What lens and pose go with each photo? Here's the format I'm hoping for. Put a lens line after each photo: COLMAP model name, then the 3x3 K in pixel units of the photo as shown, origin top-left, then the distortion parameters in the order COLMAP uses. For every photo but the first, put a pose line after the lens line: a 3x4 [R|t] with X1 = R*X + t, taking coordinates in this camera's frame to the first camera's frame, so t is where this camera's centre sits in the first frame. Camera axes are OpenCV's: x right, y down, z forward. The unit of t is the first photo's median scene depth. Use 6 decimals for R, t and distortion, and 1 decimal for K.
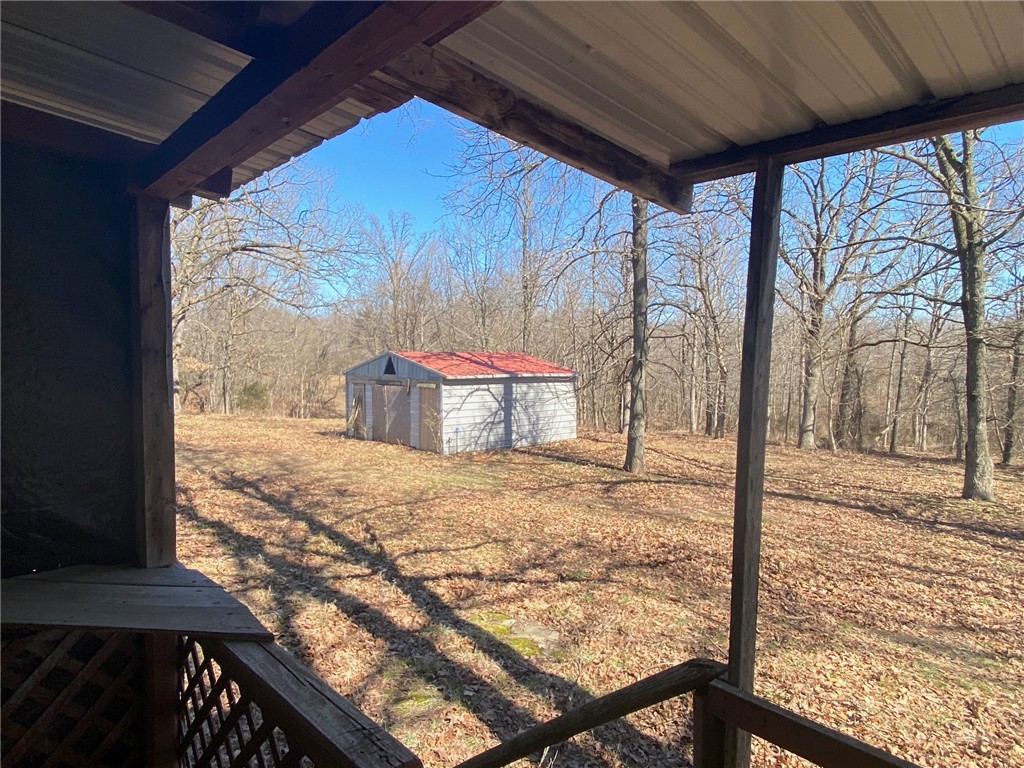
lens RADIAL K [[603.9, 0, 503.6], [0, 603.9, 387.9], [0, 0, 1]] dist [0.016990, -0.024918]
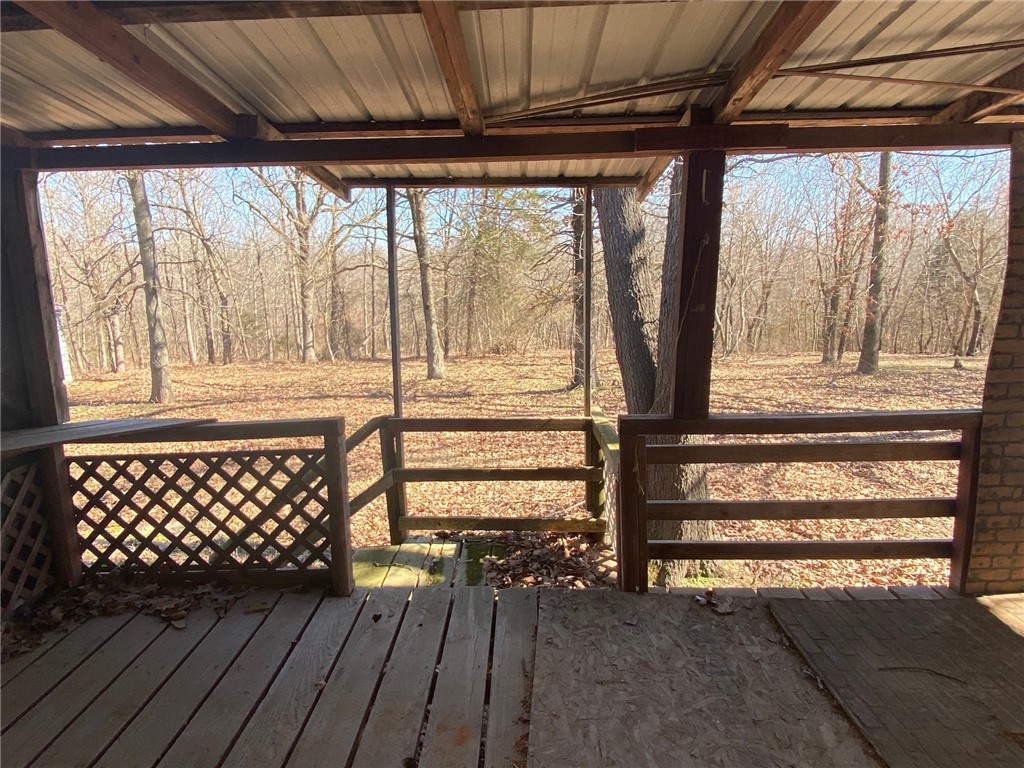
lens RADIAL K [[603.9, 0, 508.9], [0, 603.9, 382.2], [0, 0, 1]] dist [0.016990, -0.024918]
pose [[0.688106, -0.145121, 0.710950, -0.090272], [0.065293, 0.988205, 0.138520, 0.006292], [-0.722666, -0.048896, 0.689466, -0.085478]]
